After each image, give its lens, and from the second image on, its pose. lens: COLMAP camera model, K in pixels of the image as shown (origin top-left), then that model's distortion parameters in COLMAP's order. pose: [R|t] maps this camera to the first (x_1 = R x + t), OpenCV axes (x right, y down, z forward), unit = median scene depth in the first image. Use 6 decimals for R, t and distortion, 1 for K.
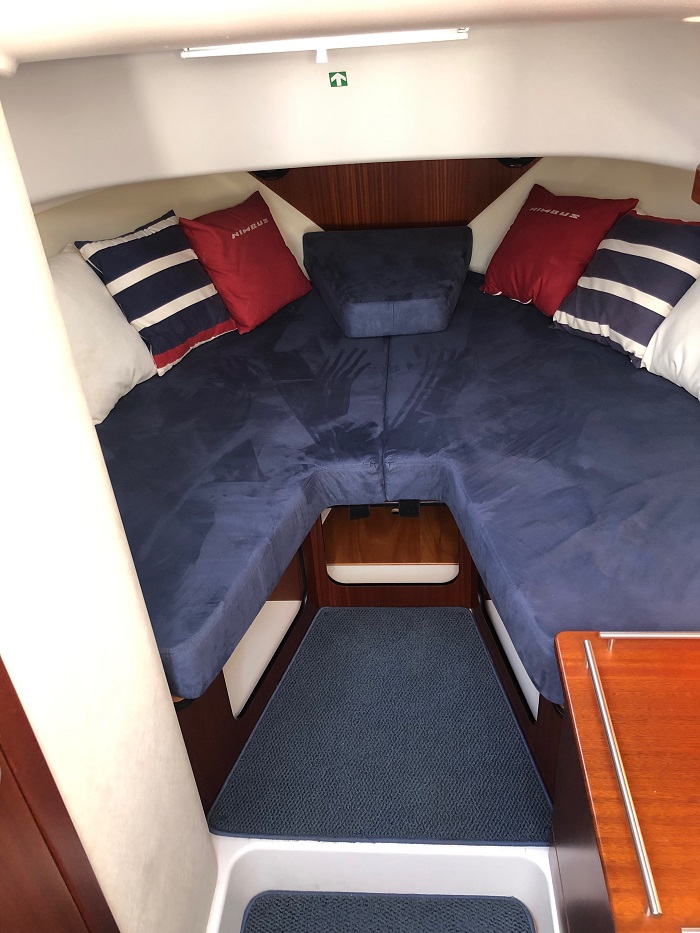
lens RADIAL K [[767.9, 0, 350.0], [0, 767.9, 466.5], [0, 0, 1]] dist [0.048704, -0.002709]
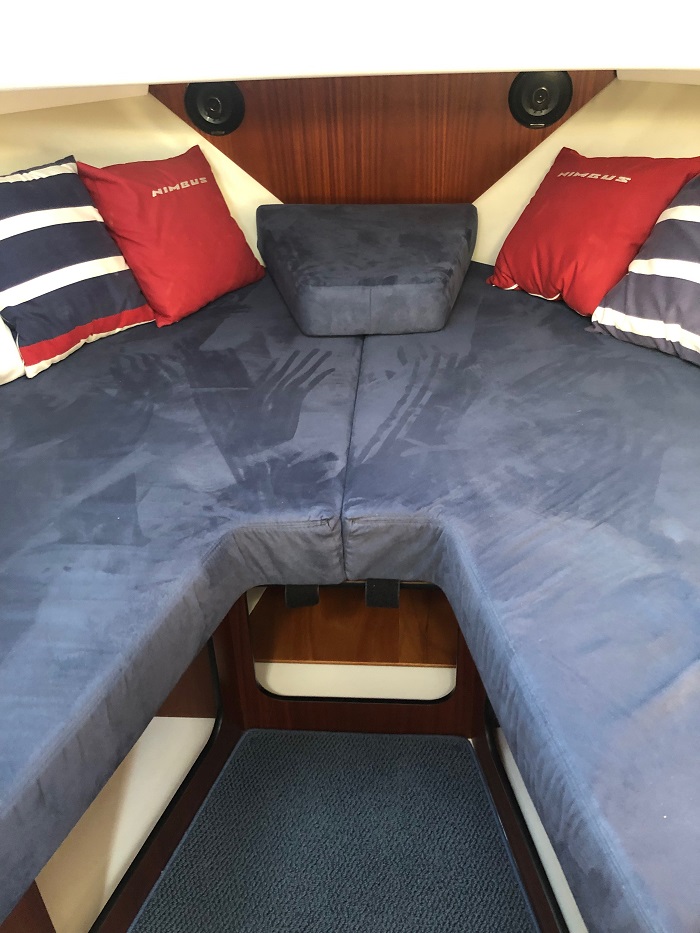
lens RADIAL K [[767.9, 0, 350.0], [0, 767.9, 466.5], [0, 0, 1]] dist [0.048704, -0.002709]
pose [[0.999217, 0.032069, 0.023177, 0.028370], [-0.031026, 0.998548, -0.044029, -0.016568], [-0.024555, 0.043275, 0.998761, 0.316782]]
